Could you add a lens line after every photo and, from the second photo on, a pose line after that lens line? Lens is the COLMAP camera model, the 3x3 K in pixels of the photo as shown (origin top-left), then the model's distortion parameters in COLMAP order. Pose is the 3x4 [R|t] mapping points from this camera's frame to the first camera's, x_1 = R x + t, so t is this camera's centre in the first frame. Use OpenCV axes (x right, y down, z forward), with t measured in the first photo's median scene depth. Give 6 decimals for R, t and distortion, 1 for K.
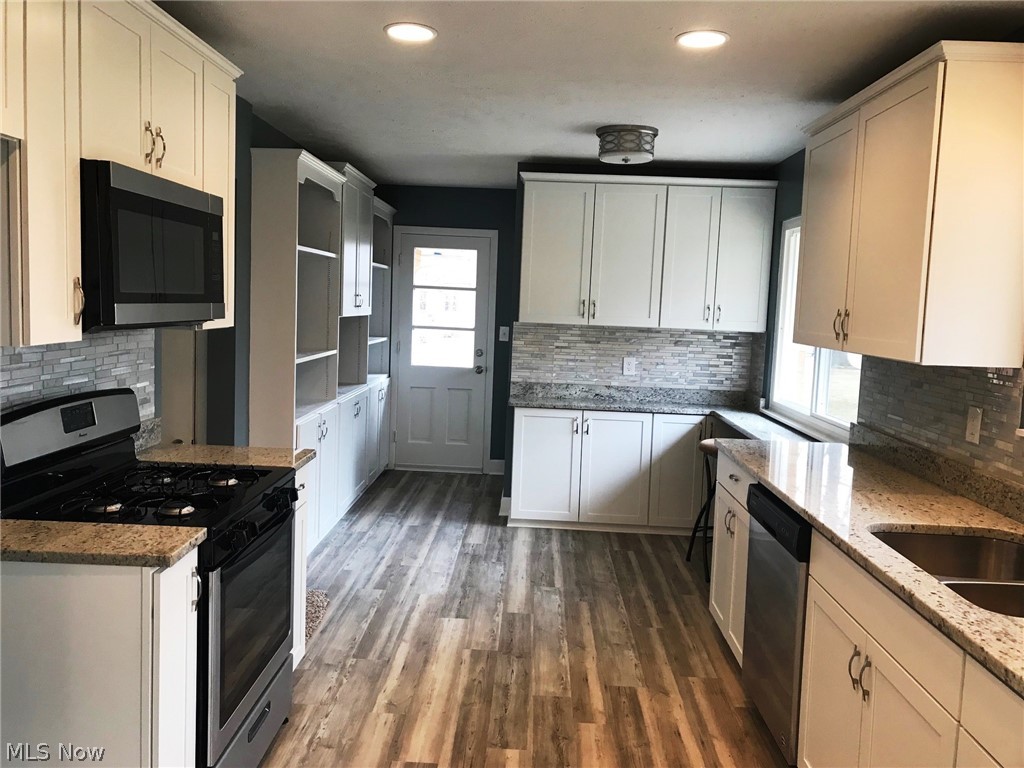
lens RADIAL K [[834.7, 0, 509.8], [0, 834.7, 371.6], [0, 0, 1]] dist [0.053468, -0.060191]
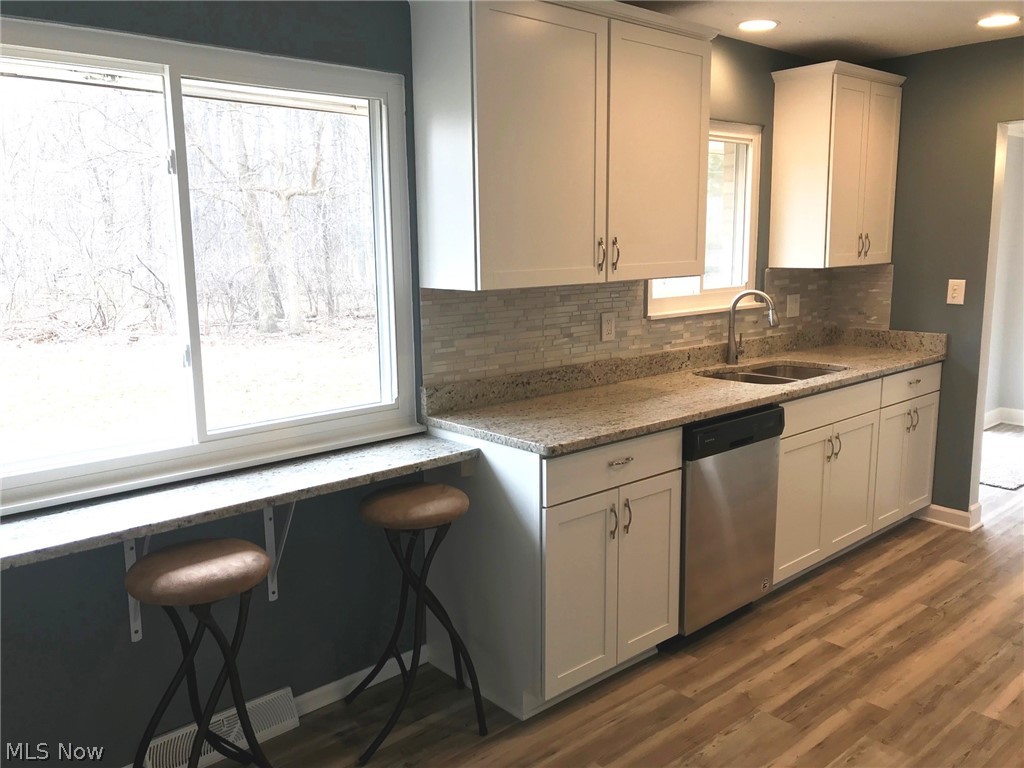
lens RADIAL K [[834.7, 0, 509.7], [0, 834.7, 372.4], [0, 0, 1]] dist [0.053468, -0.060191]
pose [[-0.686701, -0.142443, 0.712848, -0.180083], [0.049517, 0.969171, 0.241363, -0.129672], [-0.725252, 0.201042, -0.658477, 1.408109]]
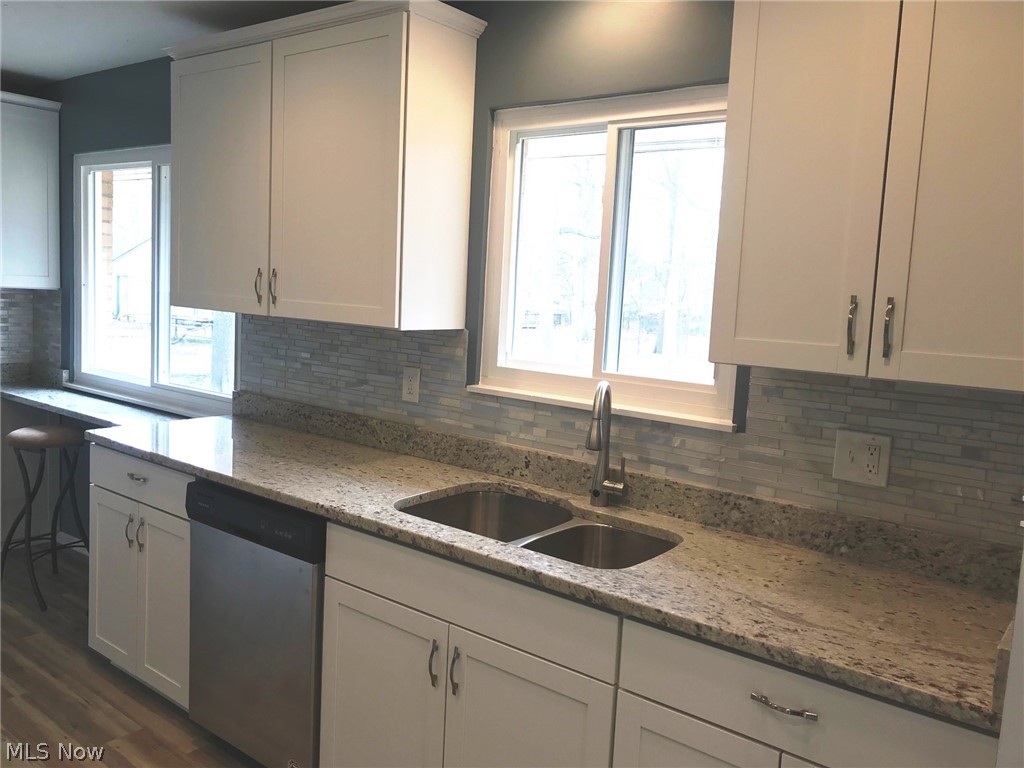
lens RADIAL K [[834.7, 0, 507.3], [0, 834.7, 370.7], [0, 0, 1]] dist [0.053468, -0.060191]
pose [[0.593722, -0.090613, 0.799552, -0.140359], [0.041491, 0.995765, 0.082040, -0.023385], [-0.803600, -0.015534, 0.594967, 0.216481]]
